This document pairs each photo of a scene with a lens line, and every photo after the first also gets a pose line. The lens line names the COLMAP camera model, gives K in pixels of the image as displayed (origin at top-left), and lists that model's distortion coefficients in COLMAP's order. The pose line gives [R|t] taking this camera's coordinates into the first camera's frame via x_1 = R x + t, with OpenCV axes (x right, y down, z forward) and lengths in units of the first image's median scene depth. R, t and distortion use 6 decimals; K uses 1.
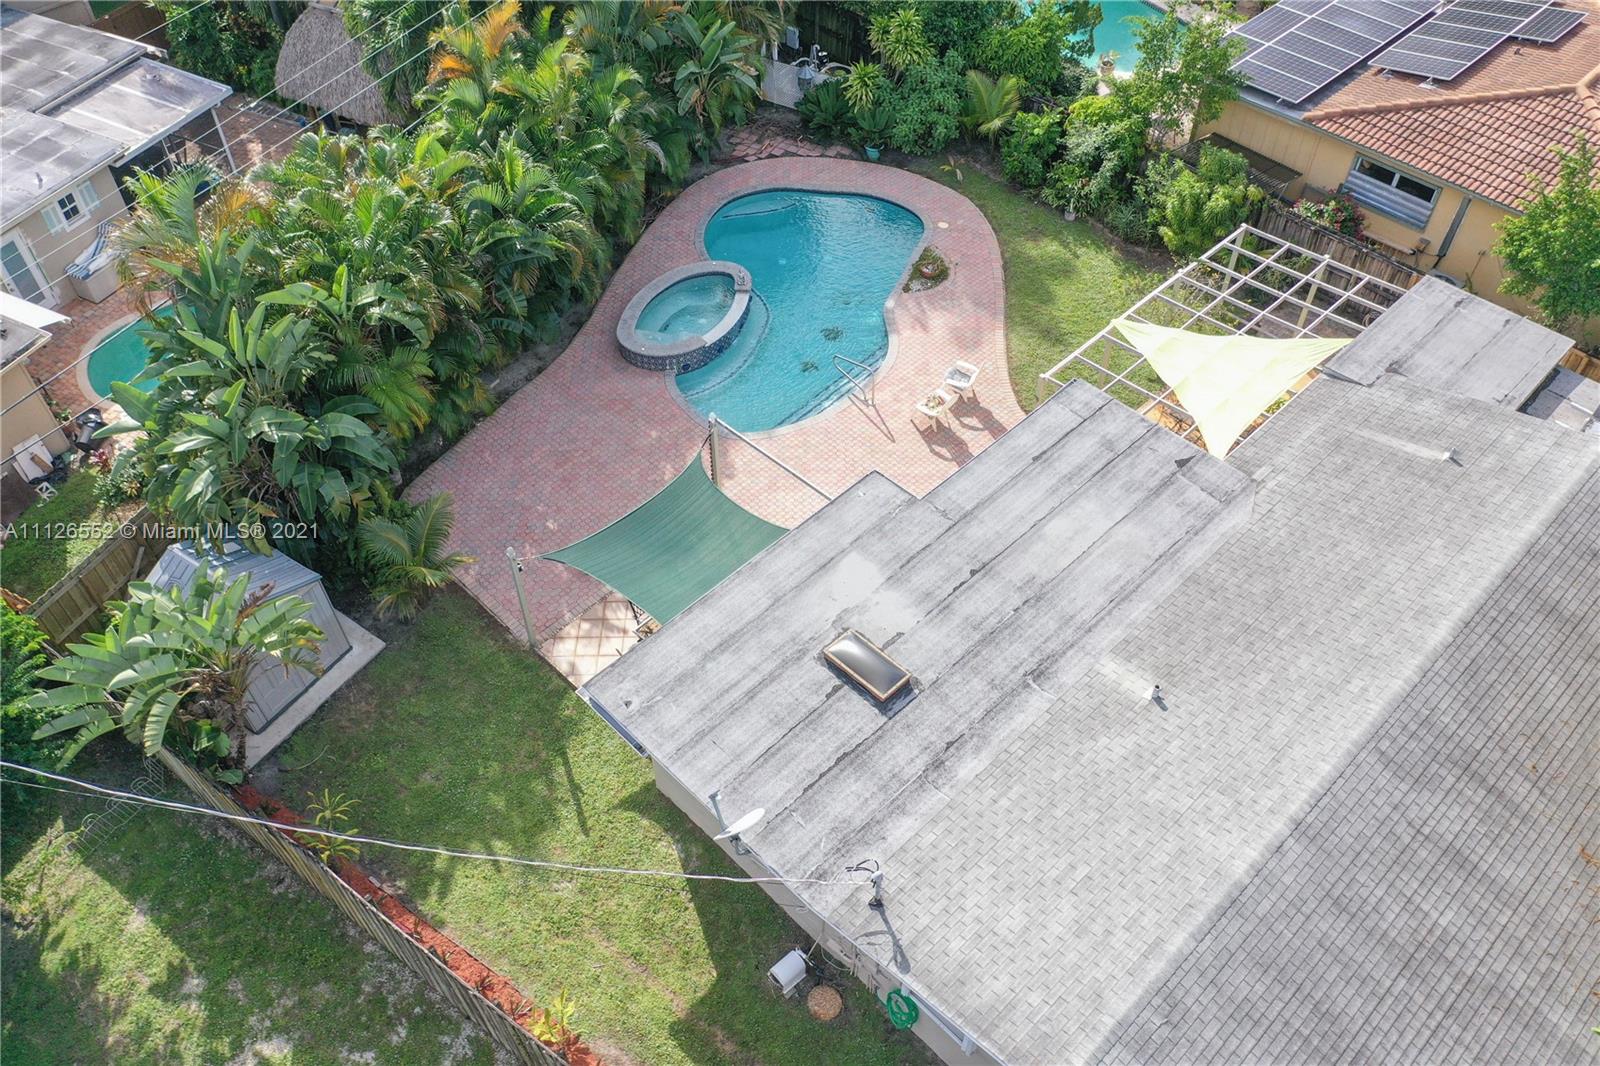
lens RADIAL K [[1270.9, 0, 796.4], [0, 1270.9, 531.9], [0, 0, 1]] dist [-0.000531, 0.001541]
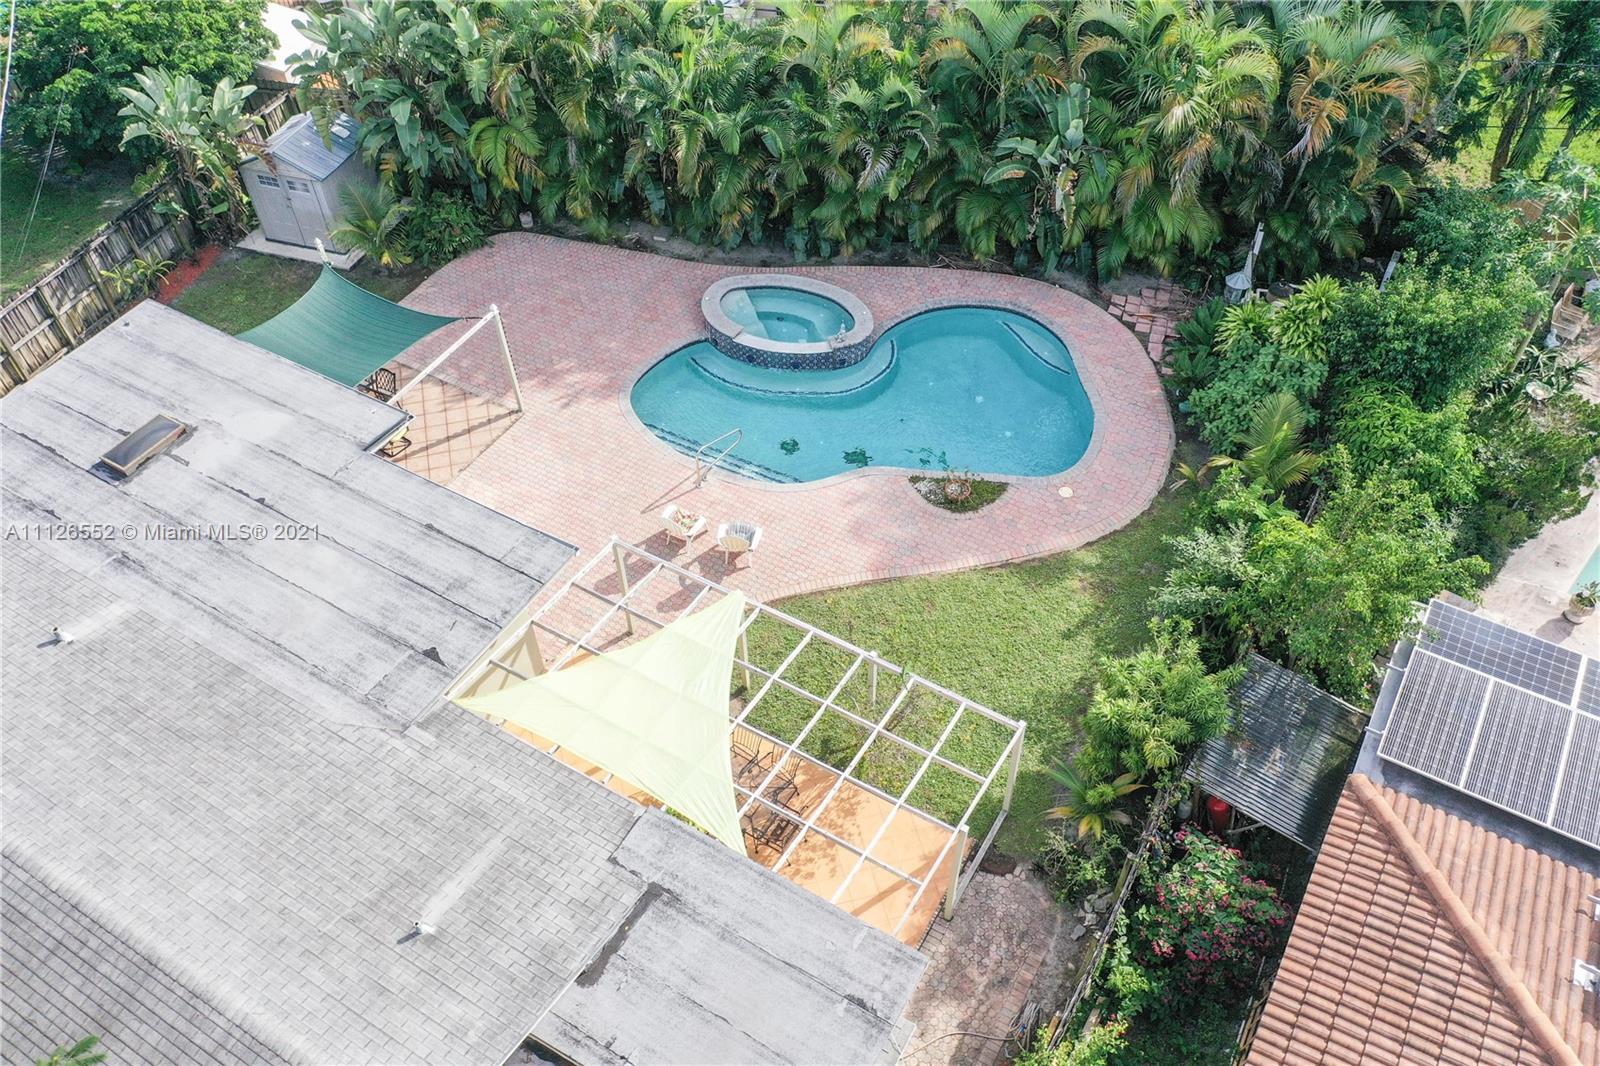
lens RADIAL K [[1270.9, 0, 797.4], [0, 1270.9, 525.2], [0, 0, 1]] dist [-0.000531, 0.001541]
pose [[0.250068, 0.709748, -0.658577, 0.829595], [-0.705256, 0.599556, 0.378348, -0.570654], [0.663385, 0.369853, 0.650484, 0.586109]]
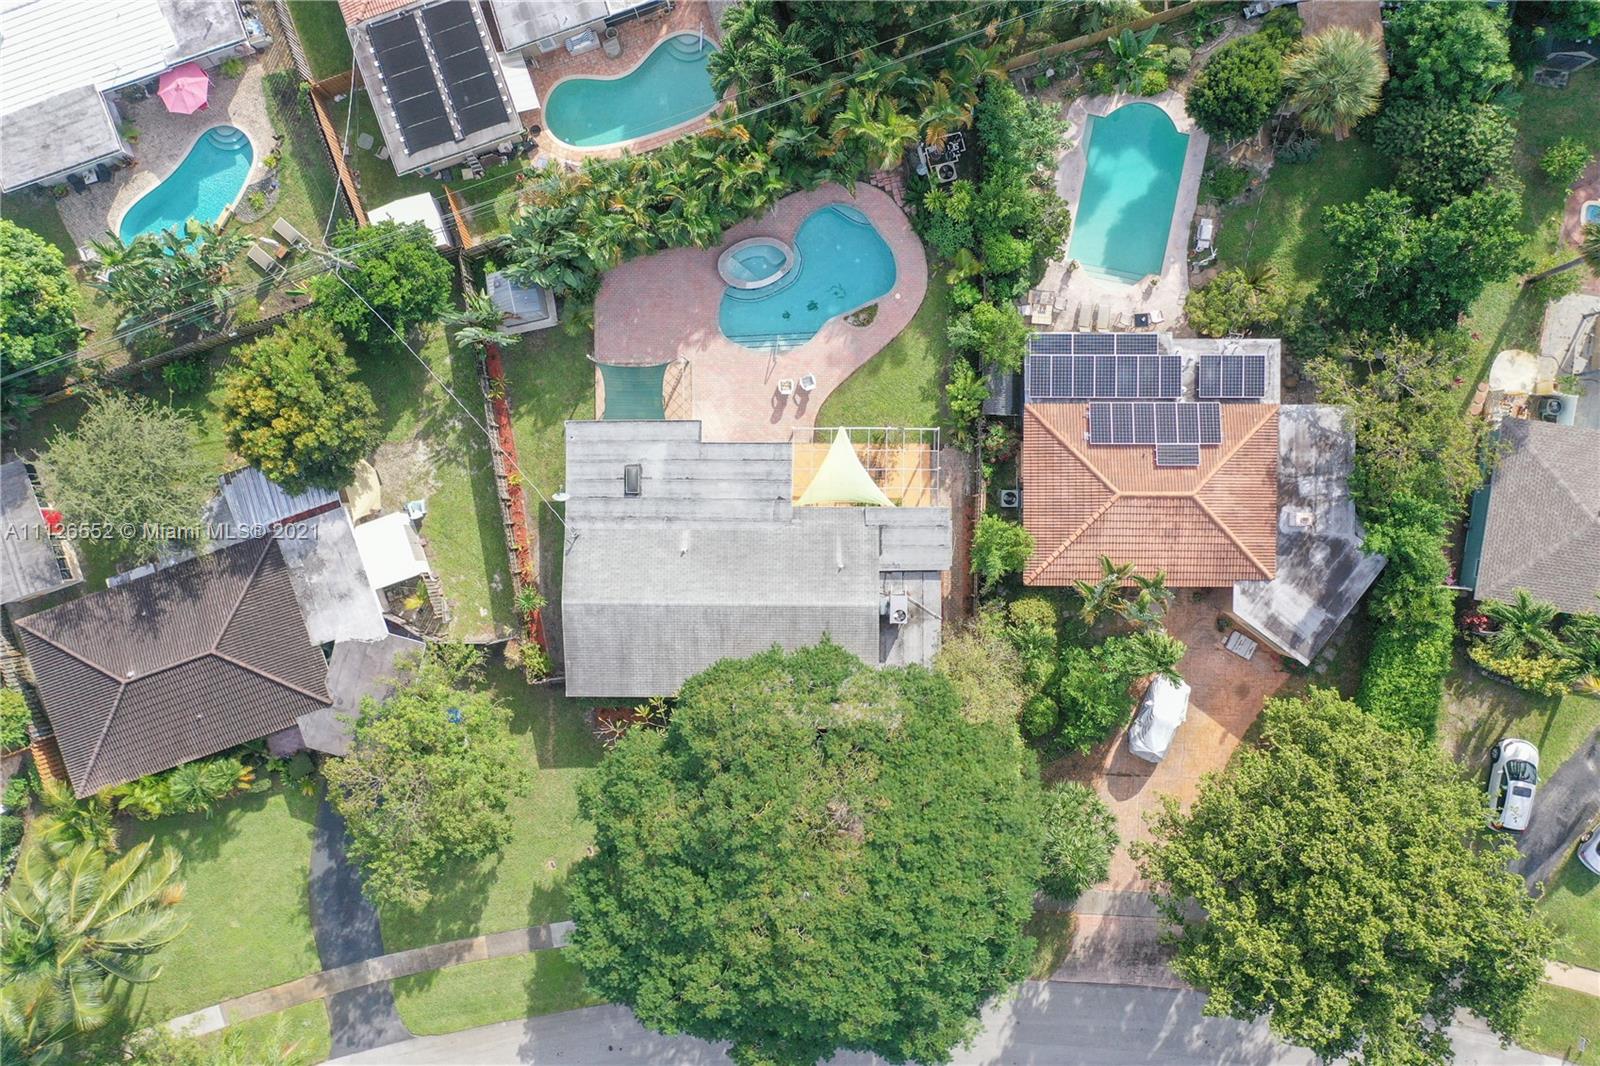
lens RADIAL K [[1270.9, 0, 795.9], [0, 1270.9, 535.3], [0, 0, 1]] dist [-0.000531, 0.001541]
pose [[0.709022, 0.705179, -0.003290, 0.388867], [-0.510094, 0.516084, 0.688086, -1.905418], [0.486921, -0.486190, 0.725622, -1.013071]]
